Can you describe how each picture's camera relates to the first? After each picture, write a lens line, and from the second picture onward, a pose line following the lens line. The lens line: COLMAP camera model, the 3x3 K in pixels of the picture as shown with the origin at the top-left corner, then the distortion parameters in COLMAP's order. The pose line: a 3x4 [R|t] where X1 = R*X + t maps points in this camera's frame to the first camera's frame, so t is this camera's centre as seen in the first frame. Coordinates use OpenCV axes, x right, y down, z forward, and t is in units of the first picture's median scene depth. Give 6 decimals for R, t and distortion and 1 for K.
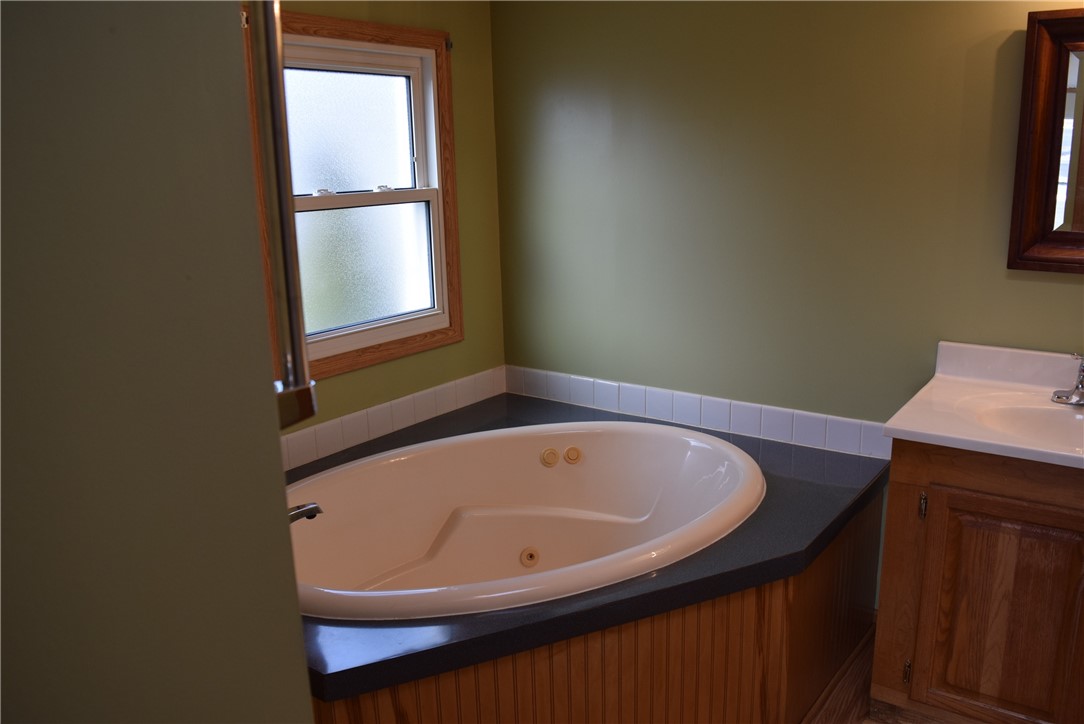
lens RADIAL K [[865.7, 0, 542.2], [0, 865.7, 362.3], [0, 0, 1]] dist [-0.049895, -0.000457]
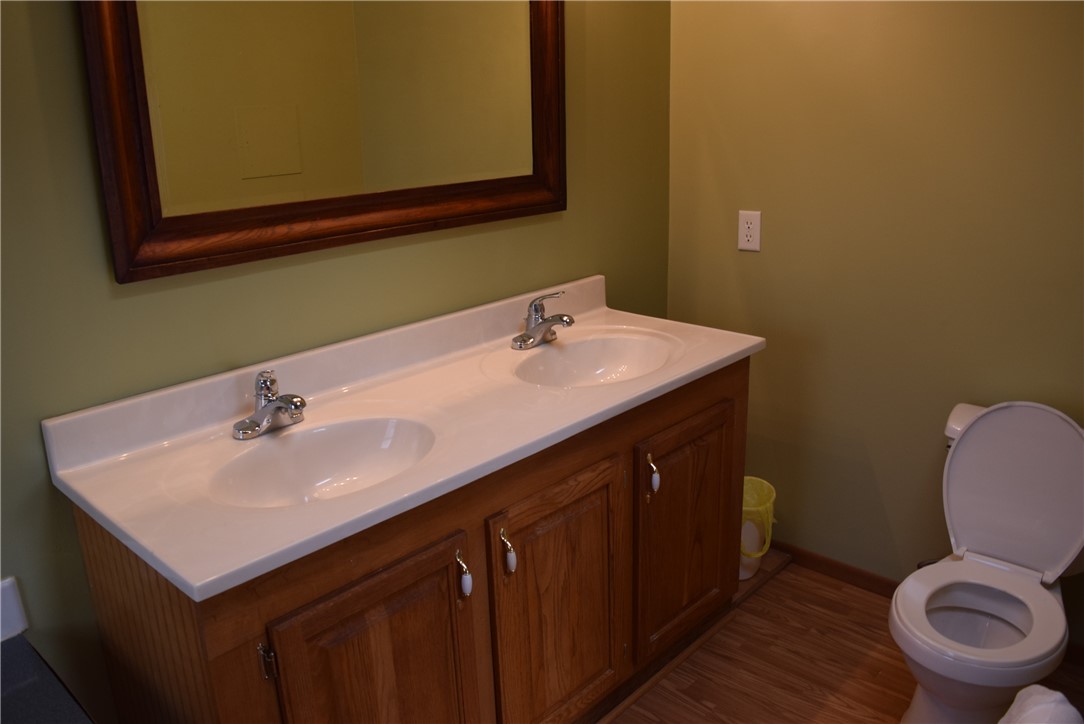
lens RADIAL K [[865.7, 0, 542.8], [0, 865.7, 359.1], [0, 0, 1]] dist [-0.049895, -0.000457]
pose [[0.107374, -0.285392, 0.952377, -0.084892], [0.247000, 0.935540, 0.252499, -0.163077], [-0.963048, 0.208126, 0.170944, 0.662009]]
